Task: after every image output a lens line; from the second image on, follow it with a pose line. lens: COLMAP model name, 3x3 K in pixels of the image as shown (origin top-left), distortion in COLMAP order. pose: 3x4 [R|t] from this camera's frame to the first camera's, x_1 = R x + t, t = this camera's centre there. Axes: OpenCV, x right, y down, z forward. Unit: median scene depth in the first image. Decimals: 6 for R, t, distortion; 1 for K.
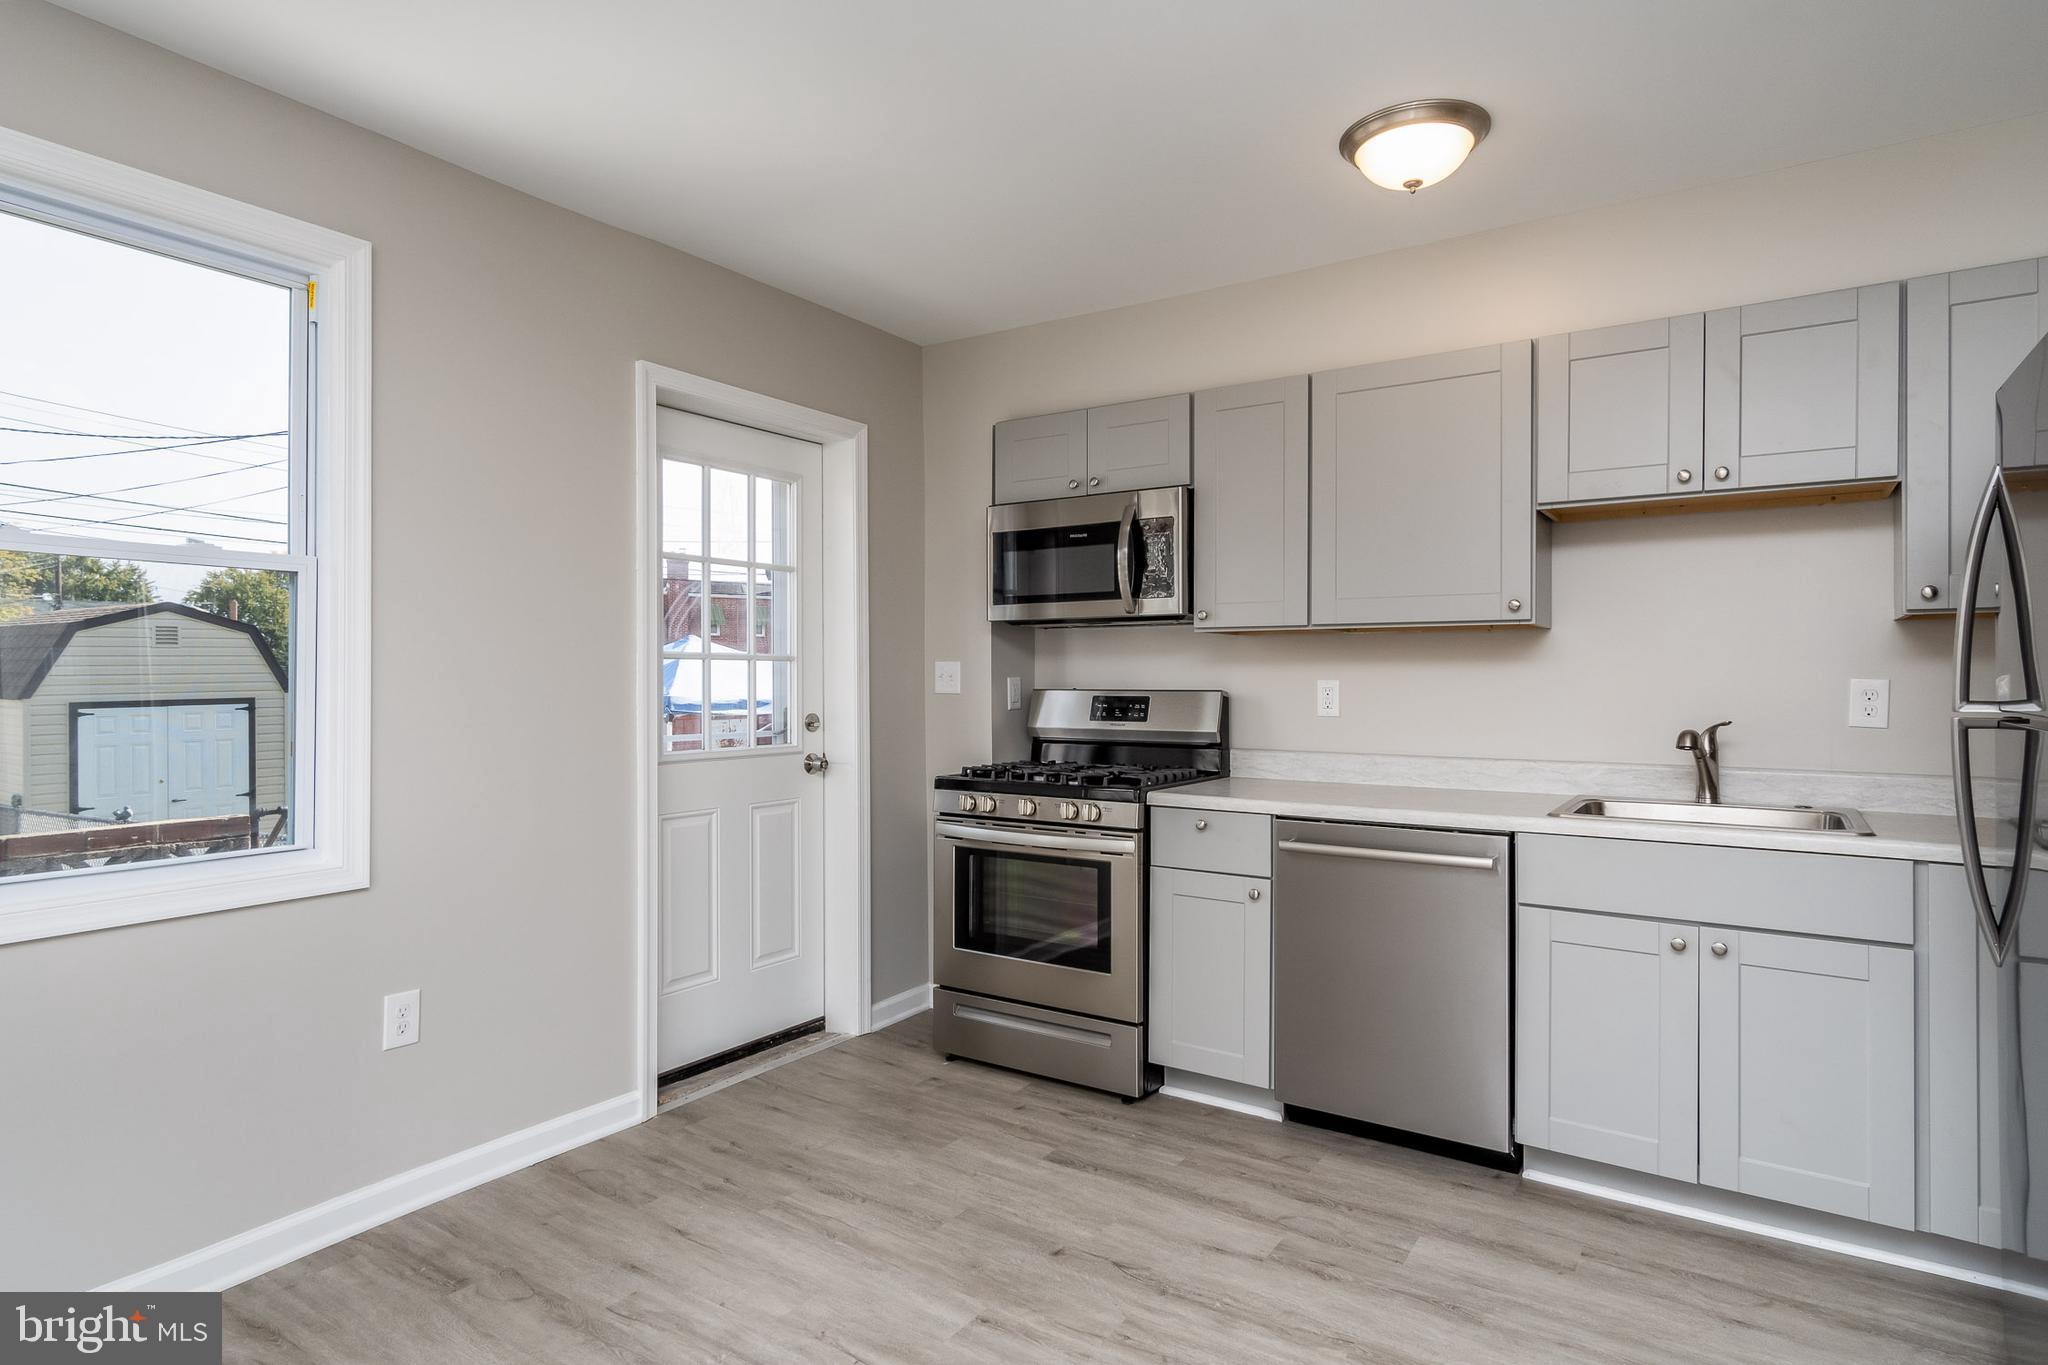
lens RADIAL K [[1092.2, 0, 1018.5], [0, 1092.2, 676.1], [0, 0, 1]] dist [0.004033, -0.000309]
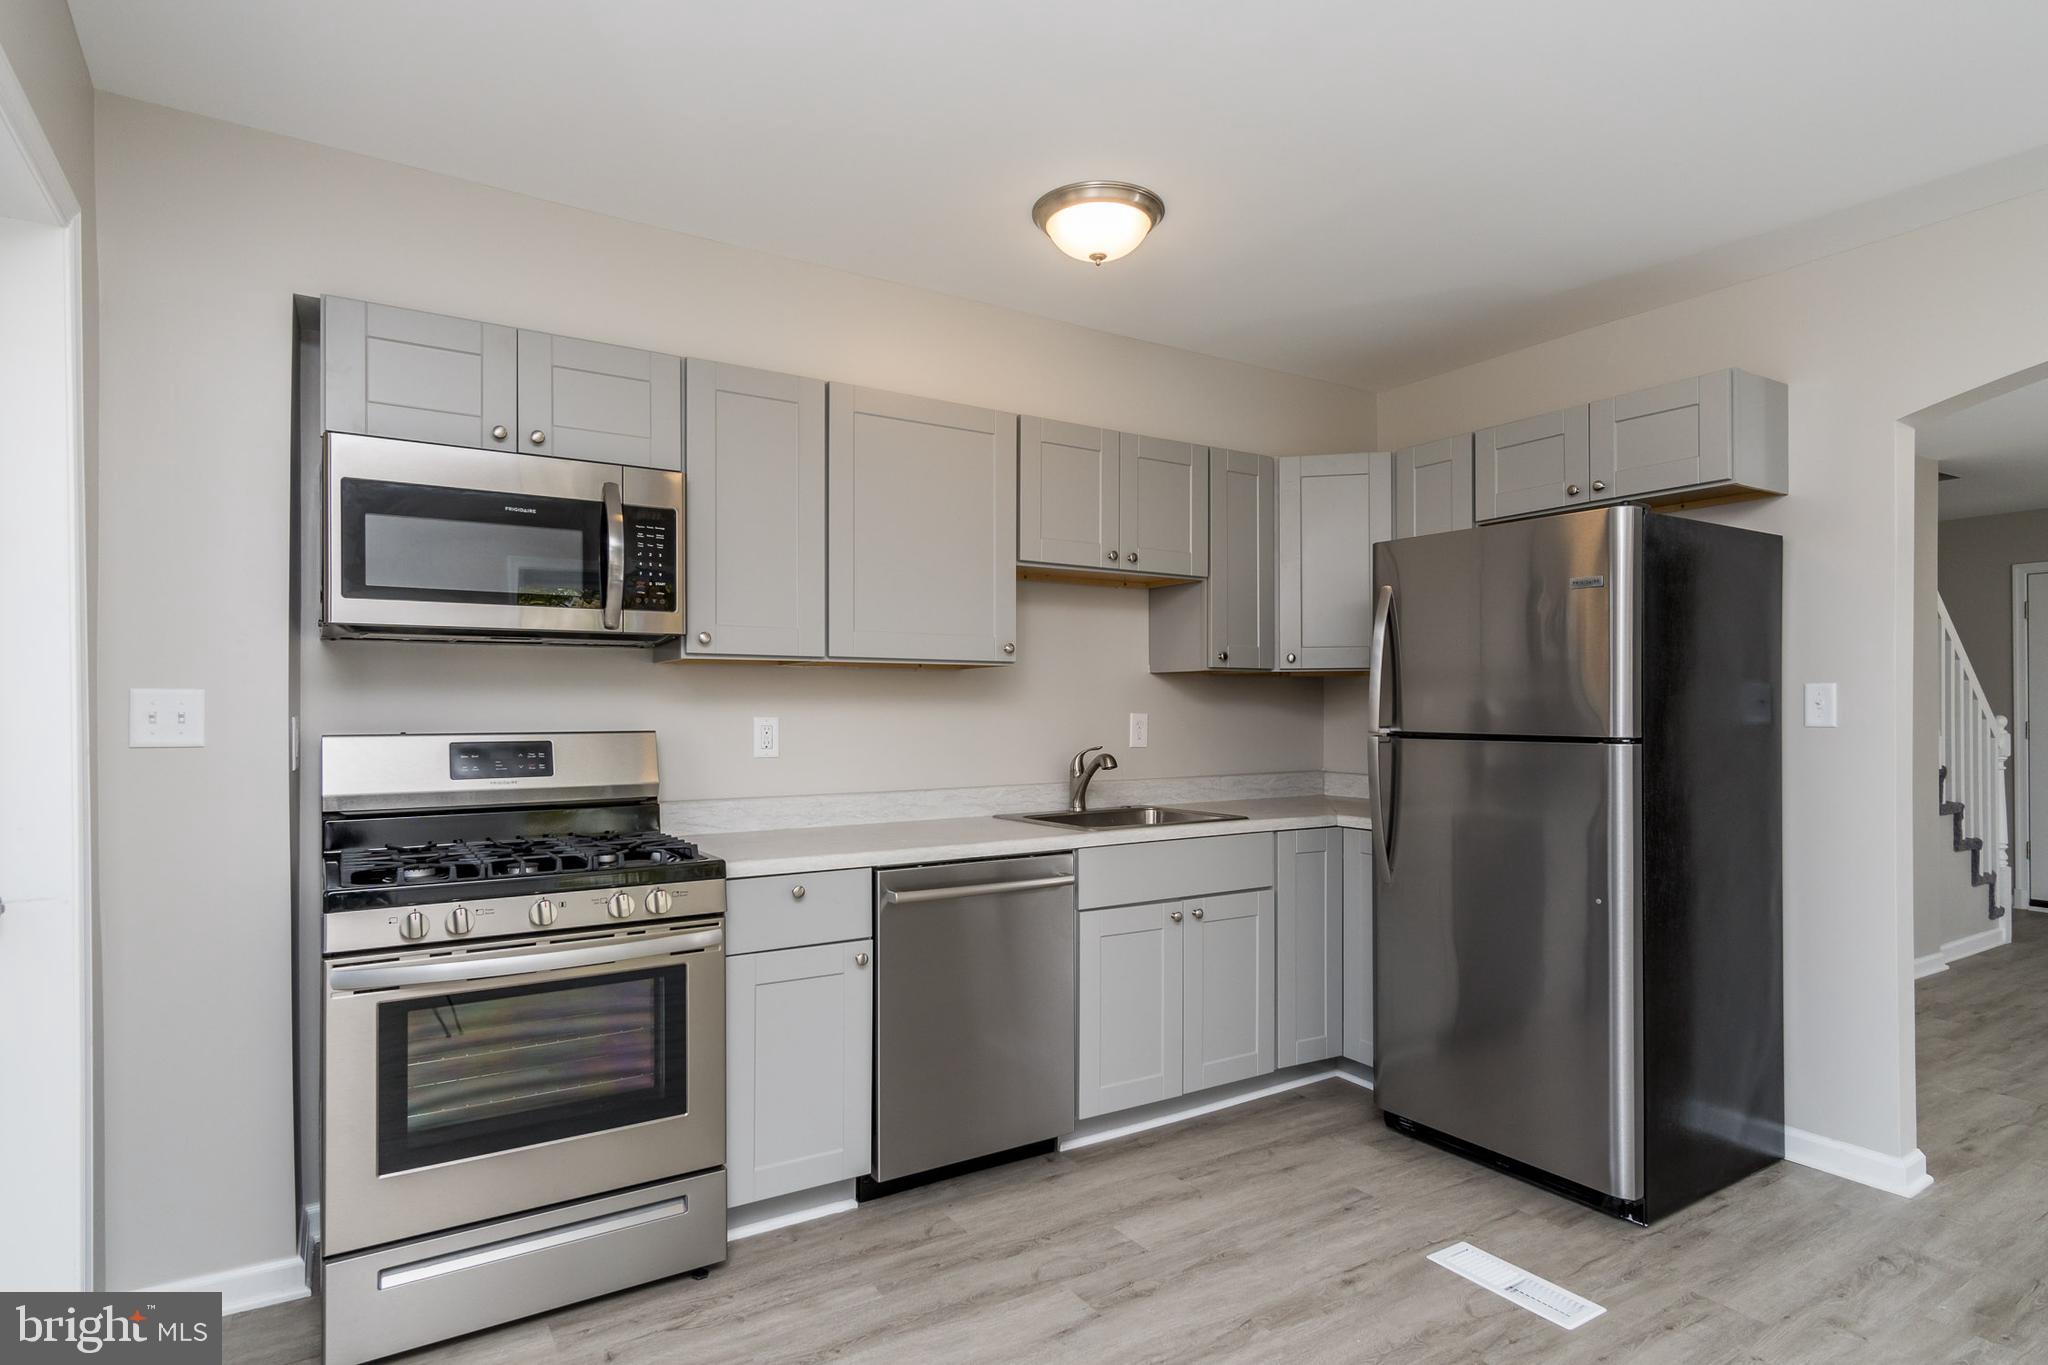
lens RADIAL K [[1092.2, 0, 1007.3], [0, 1092.2, 708.6], [0, 0, 1]] dist [0.004033, -0.000309]
pose [[0.401700, 0.000815, 0.915771, -0.575944], [0.002591, 0.999995, -0.002027, -0.001364], [-0.915768, 0.003187, 0.401696, 0.563872]]
